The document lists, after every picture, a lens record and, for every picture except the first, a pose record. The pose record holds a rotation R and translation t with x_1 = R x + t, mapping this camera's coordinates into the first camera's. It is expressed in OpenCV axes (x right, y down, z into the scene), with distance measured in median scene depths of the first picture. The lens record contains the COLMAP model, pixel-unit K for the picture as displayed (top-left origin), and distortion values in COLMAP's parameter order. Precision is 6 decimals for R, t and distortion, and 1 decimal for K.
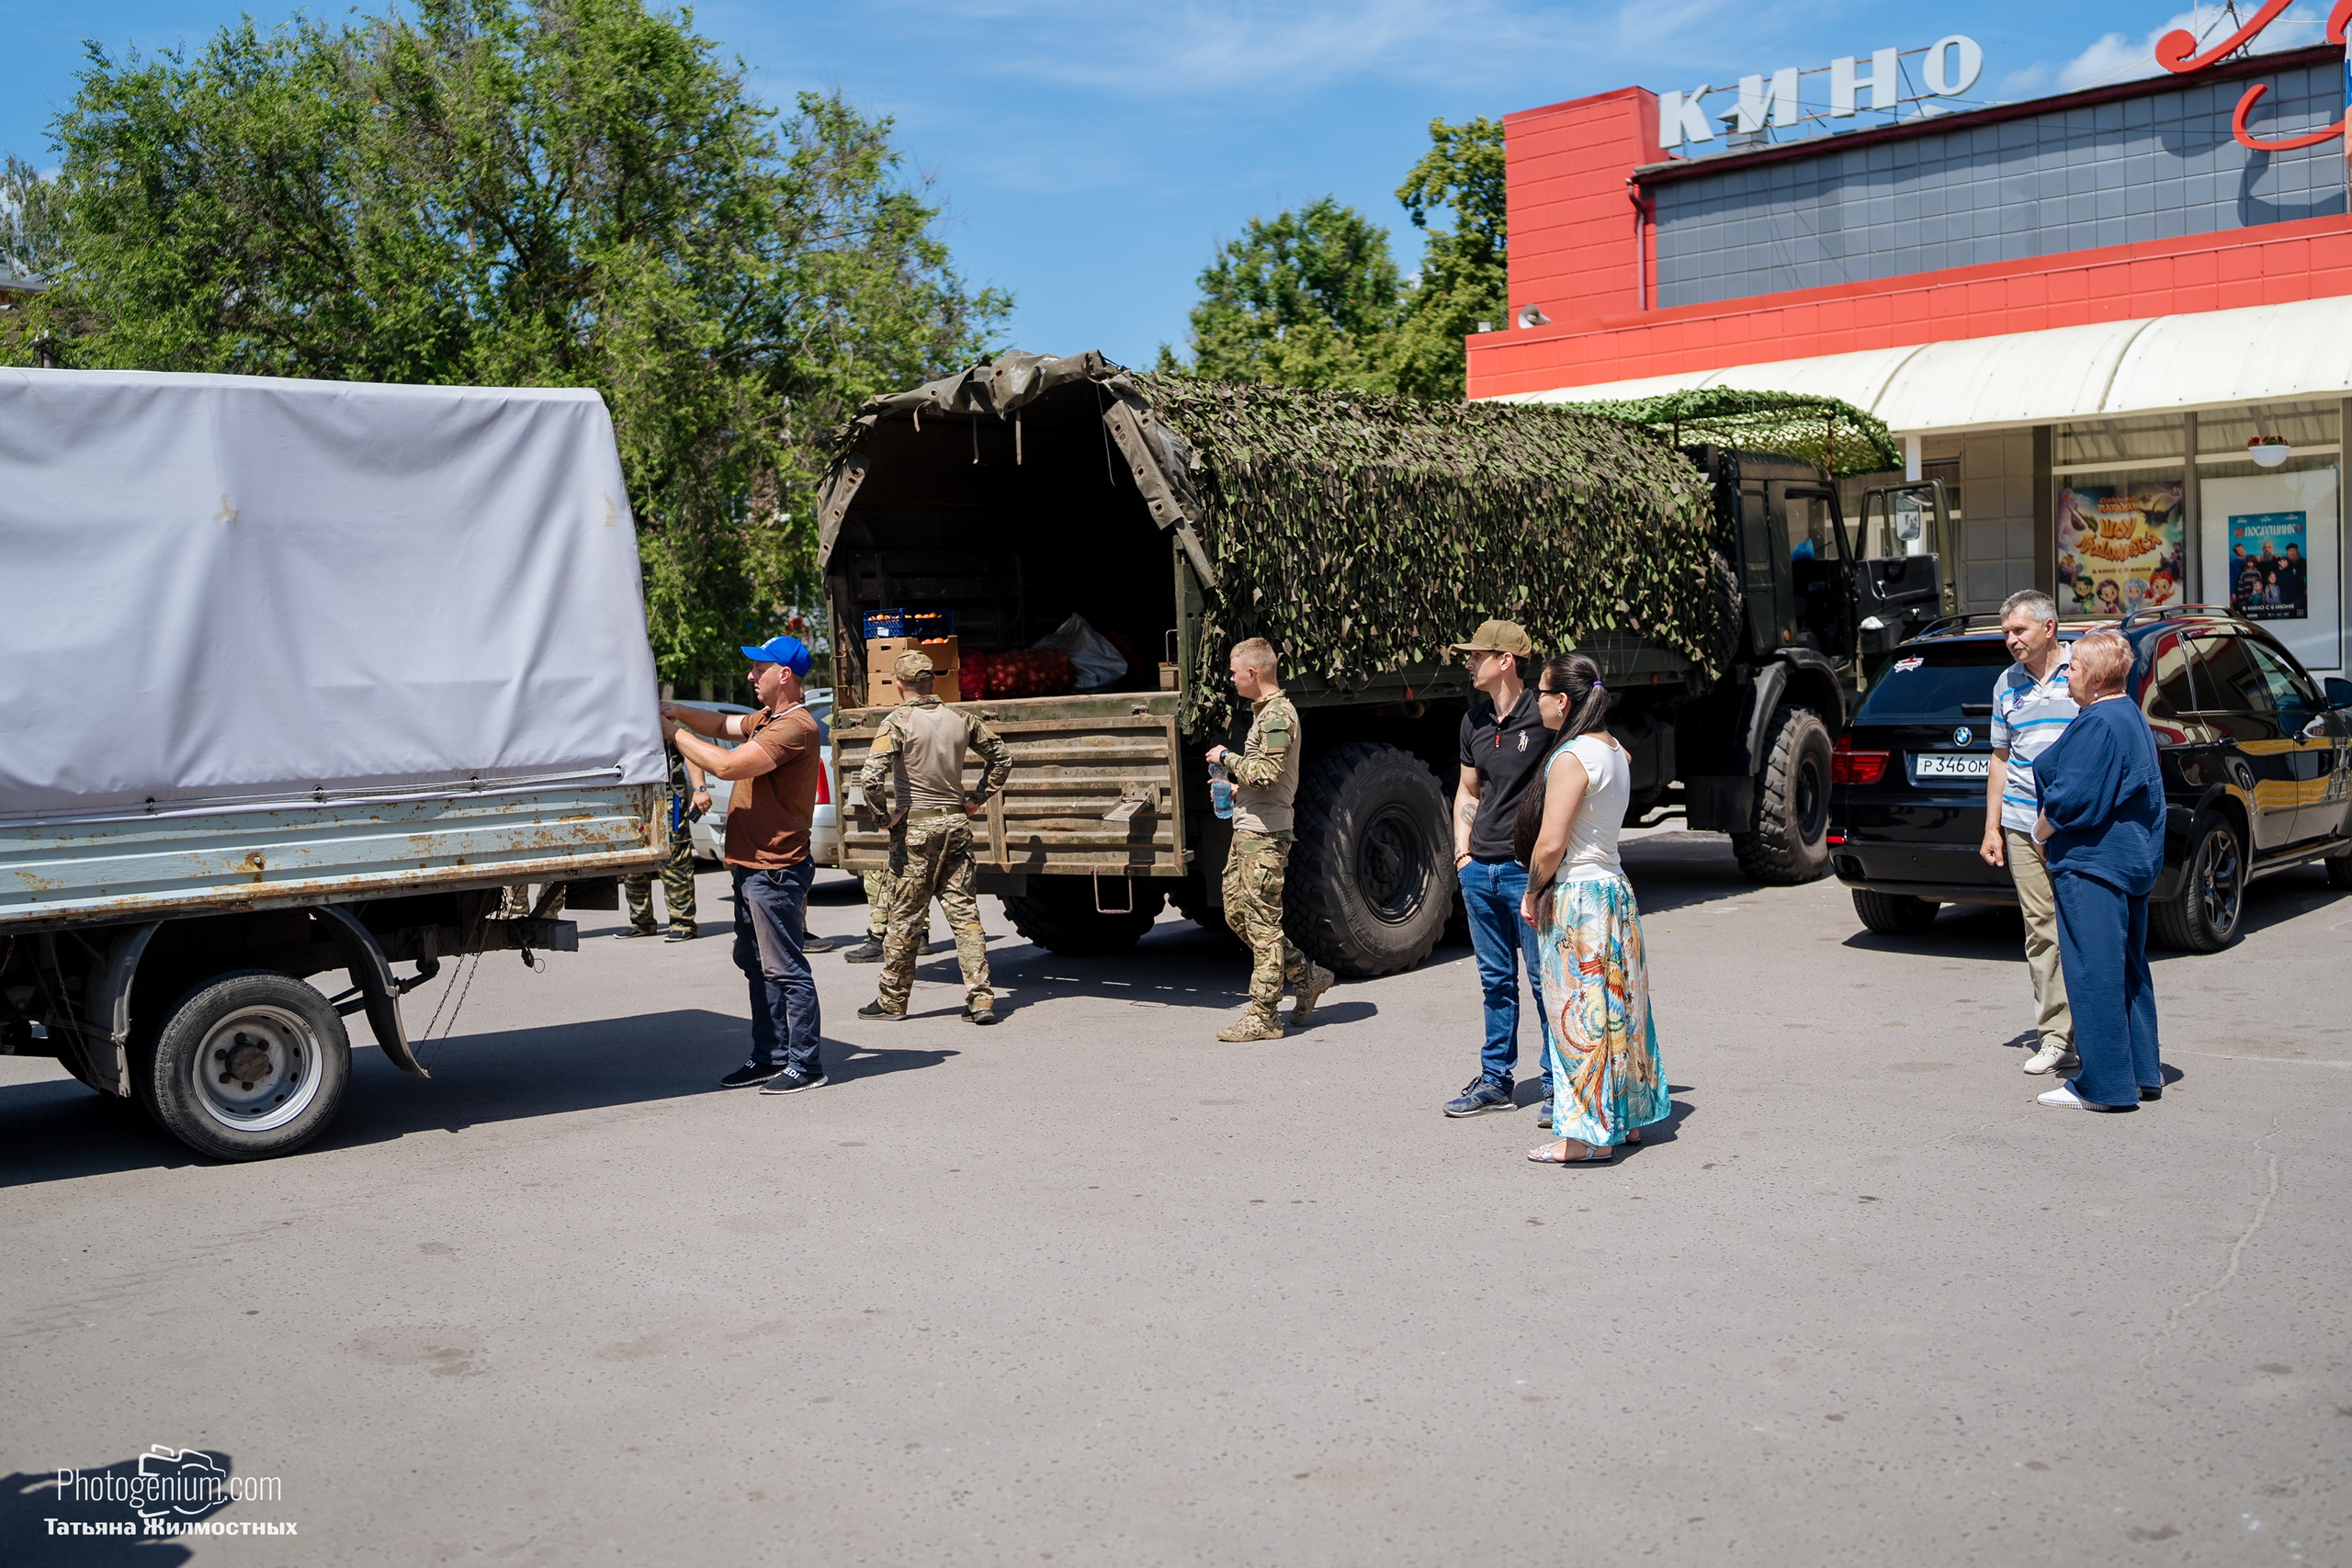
lens RADIAL K [[2252.7, 0, 1179.9], [0, 2252.7, 763.9], [0, 0, 1]] dist [-0.046974, 0.000000]
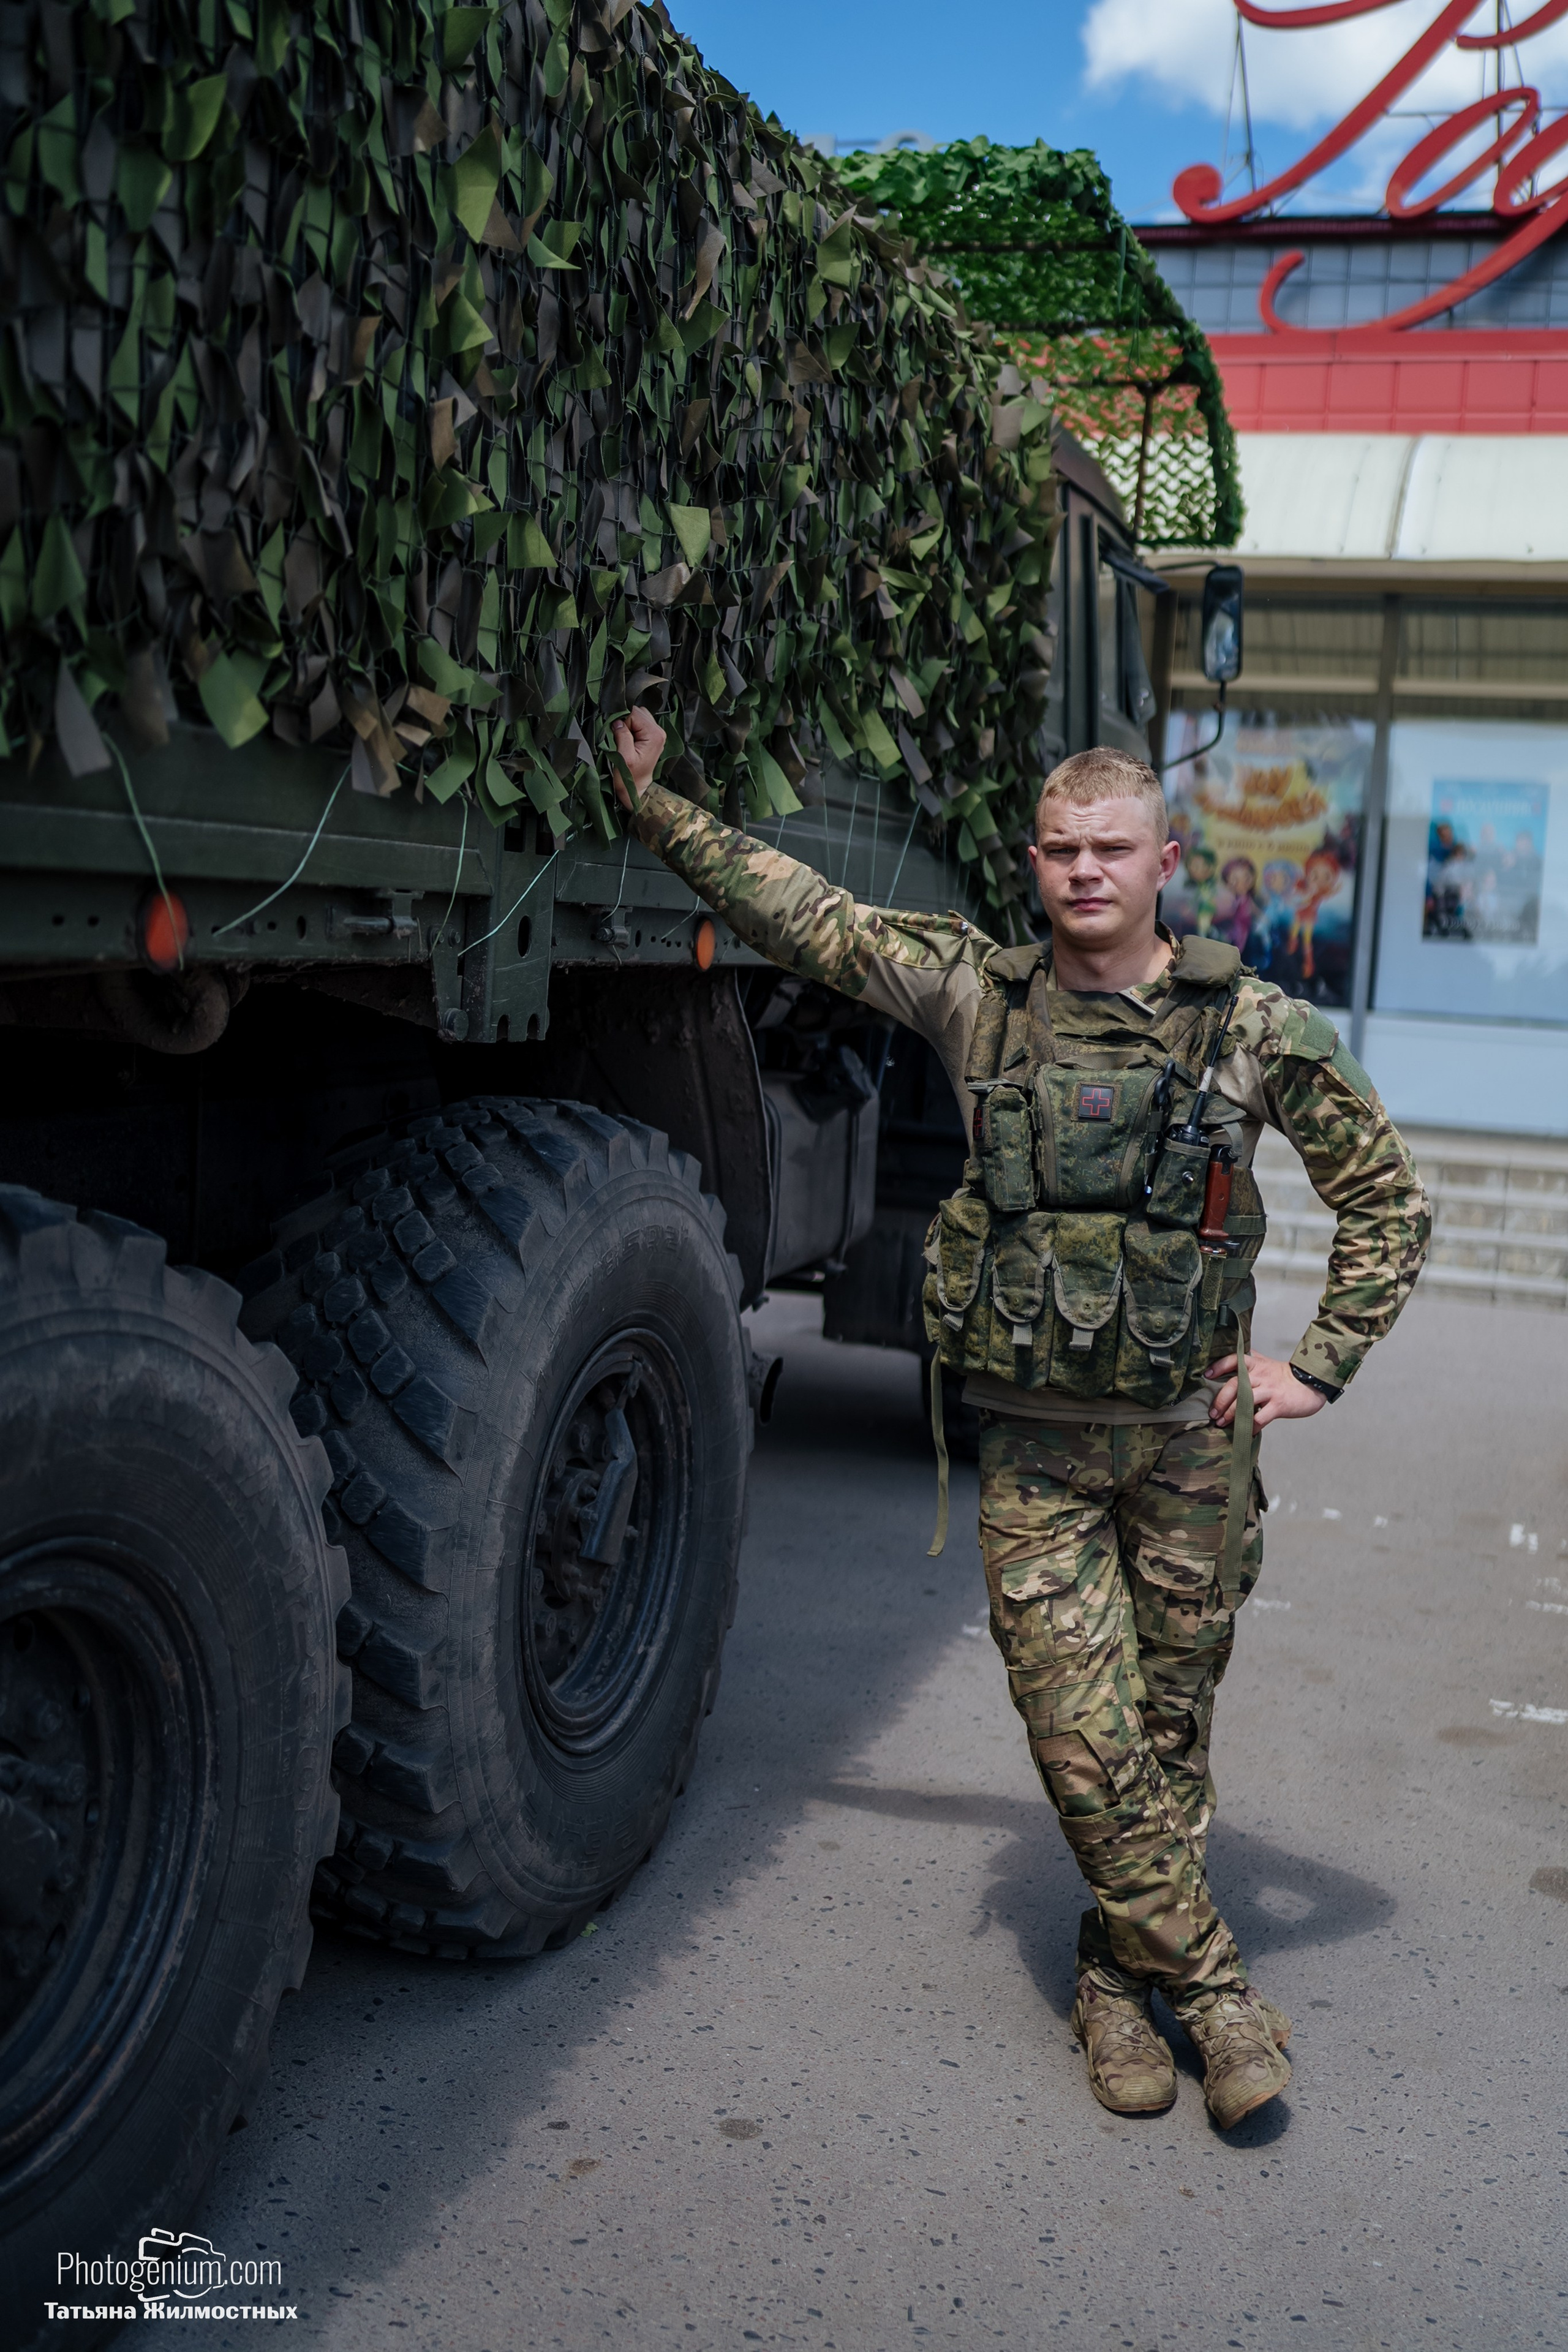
lens RADIAL K [[2252.9, 0, 793.4], [0, 2252.9, 1178.2], [0, 0, 1]] dist [-0.046974, 0.000000]
pose [[0.915613, 0.051558, 0.398742, 0.065350], [-0.078396, 0.995602, 0.051283, -0.020291], [-0.394344, -0.078215, 0.915628, 0.687338]]
